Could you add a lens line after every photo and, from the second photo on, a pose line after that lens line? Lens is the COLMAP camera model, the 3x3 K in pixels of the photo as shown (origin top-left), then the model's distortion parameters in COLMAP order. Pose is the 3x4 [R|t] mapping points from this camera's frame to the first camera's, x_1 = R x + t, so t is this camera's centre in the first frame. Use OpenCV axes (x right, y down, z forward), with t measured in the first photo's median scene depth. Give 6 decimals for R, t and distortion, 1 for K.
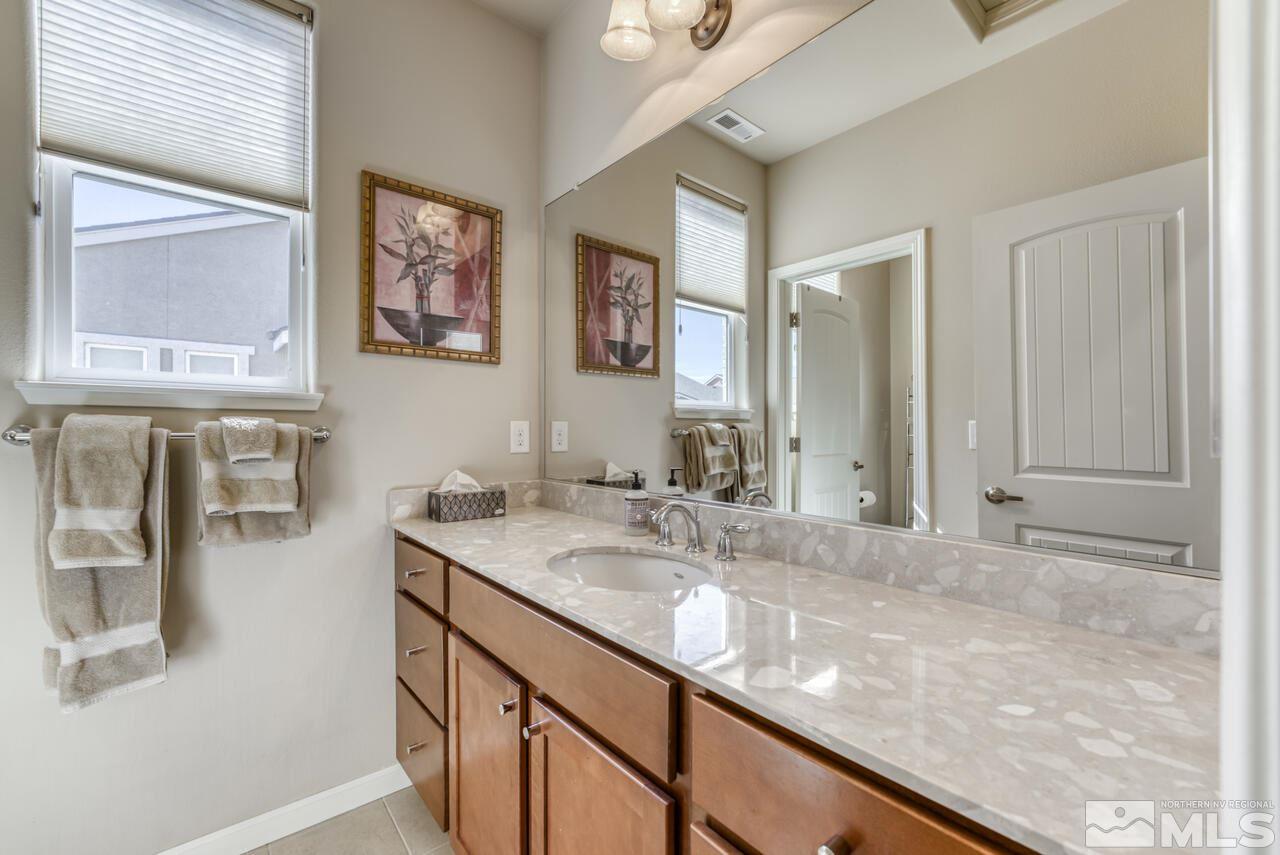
lens RADIAL K [[523.6, 0, 642.8], [0, 523.6, 433.7], [0, 0, 1]] dist [-0.006568, 0.000503]
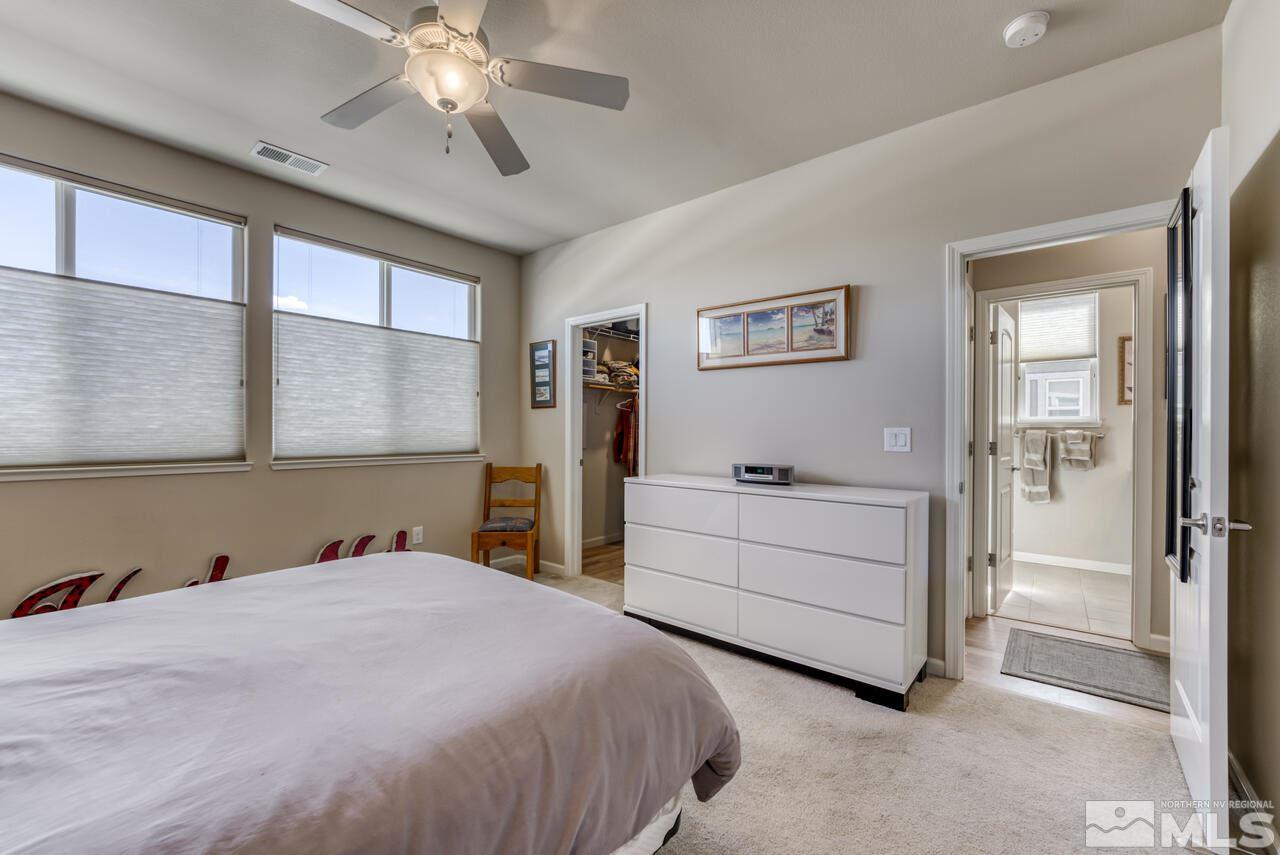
lens RADIAL K [[523.6, 0, 635.7], [0, 523.6, 433.5], [0, 0, 1]] dist [-0.006568, 0.000503]
pose [[0.181832, 0.001260, -0.983329, 2.072462], [-0.003667, 0.999993, 0.000603, -0.001979], [0.983323, 0.003496, 0.181835, -2.430798]]
